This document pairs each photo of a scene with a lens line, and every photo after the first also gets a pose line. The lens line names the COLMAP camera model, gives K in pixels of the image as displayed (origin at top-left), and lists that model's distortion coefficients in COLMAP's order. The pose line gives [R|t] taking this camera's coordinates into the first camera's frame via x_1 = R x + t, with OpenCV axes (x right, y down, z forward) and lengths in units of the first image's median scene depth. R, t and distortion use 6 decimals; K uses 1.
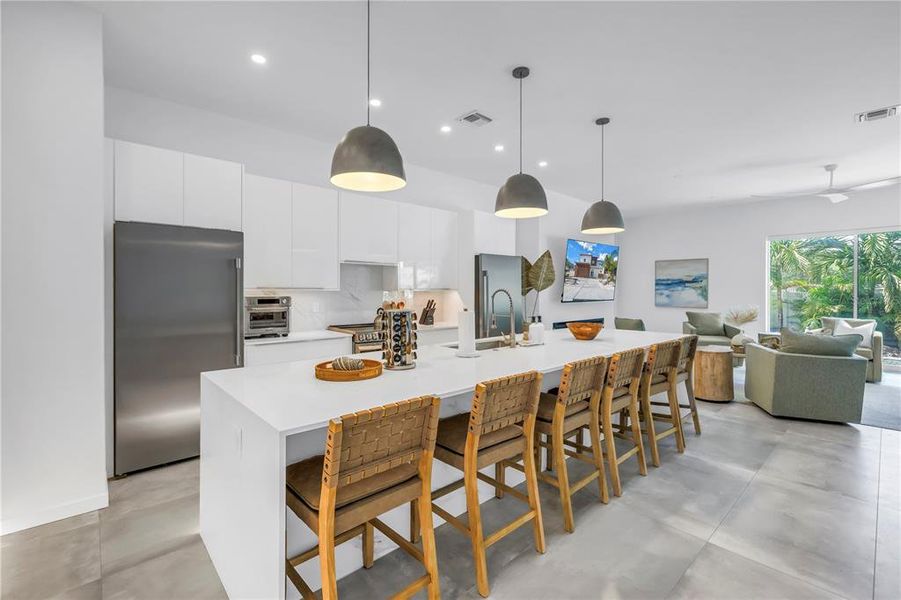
lens RADIAL K [[390.0, 0, 448.9], [0, 390.0, 290.4], [0, 0, 1]] dist [0.002041, 0.000153]
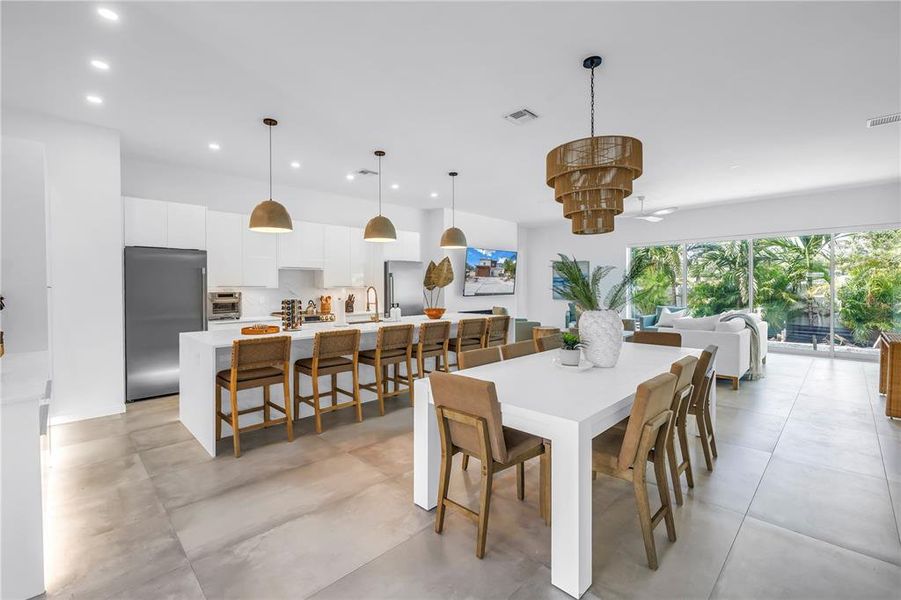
lens RADIAL K [[390.0, 0, 448.9], [0, 390.0, 290.4], [0, 0, 1]] dist [0.002041, 0.000153]
pose [[0.999172, -0.005131, 0.040353, 0.303296], [0.004784, 0.999951, 0.008674, -0.000008], [-0.040396, -0.008474, 0.999148, -0.481669]]
